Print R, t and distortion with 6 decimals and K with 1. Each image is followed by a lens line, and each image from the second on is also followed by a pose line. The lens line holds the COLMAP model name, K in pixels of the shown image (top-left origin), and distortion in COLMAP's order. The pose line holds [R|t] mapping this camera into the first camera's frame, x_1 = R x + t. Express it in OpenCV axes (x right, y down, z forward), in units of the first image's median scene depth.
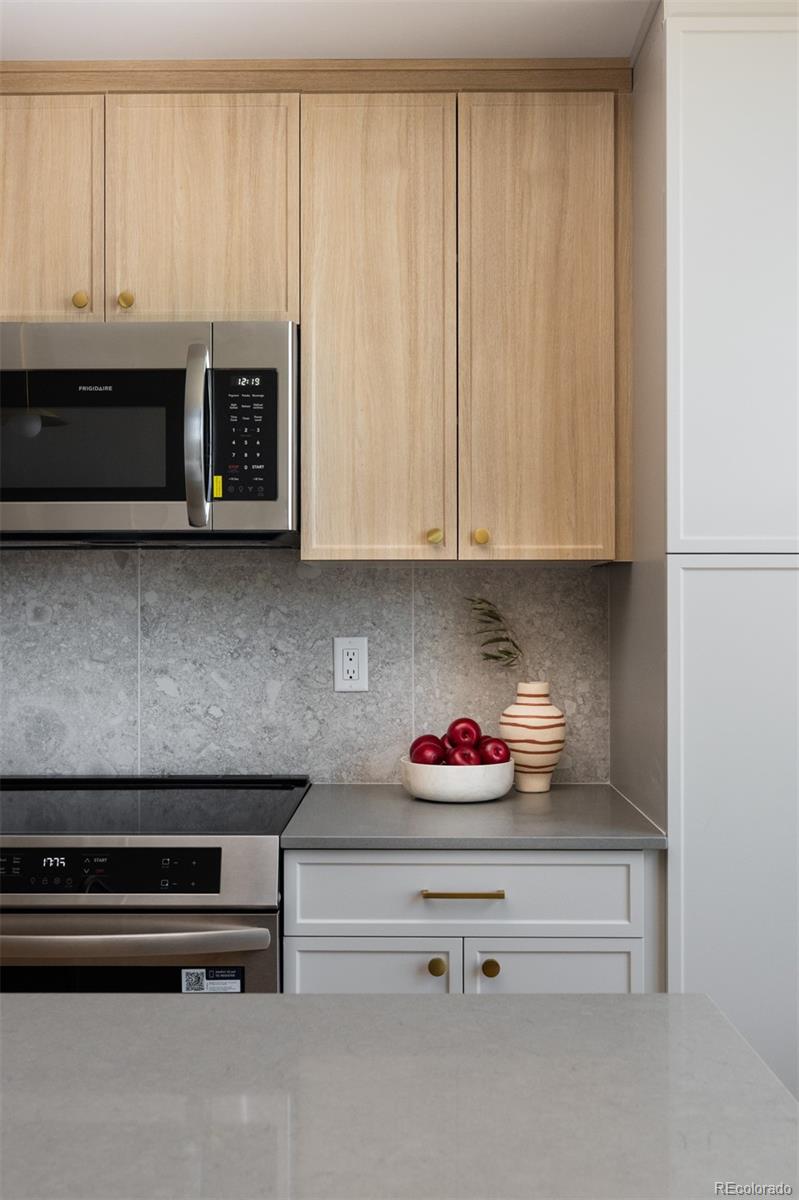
lens RADIAL K [[1169.1, 0, 397.3], [0, 1169.1, 605.3], [0, 0, 1]] dist [0.001813, 0.000000]
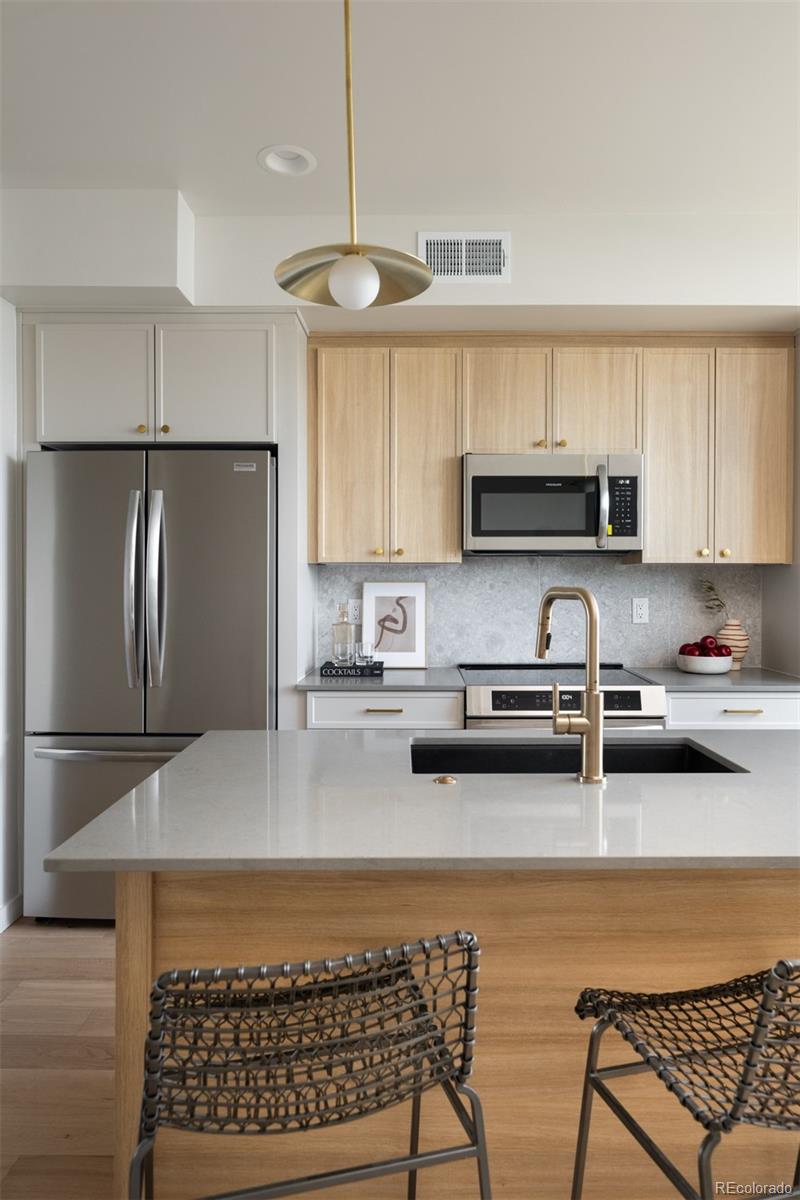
lens RADIAL K [[742.4, 0, 398.5], [0, 742.4, 590.2], [0, 0, 1]] dist [0.009389, 0.001540]
pose [[0.999981, 0.001413, 0.005992, -0.531008], [-0.001542, 0.999764, 0.021667, -0.016937], [-0.005960, -0.021676, 0.999747, -0.376760]]
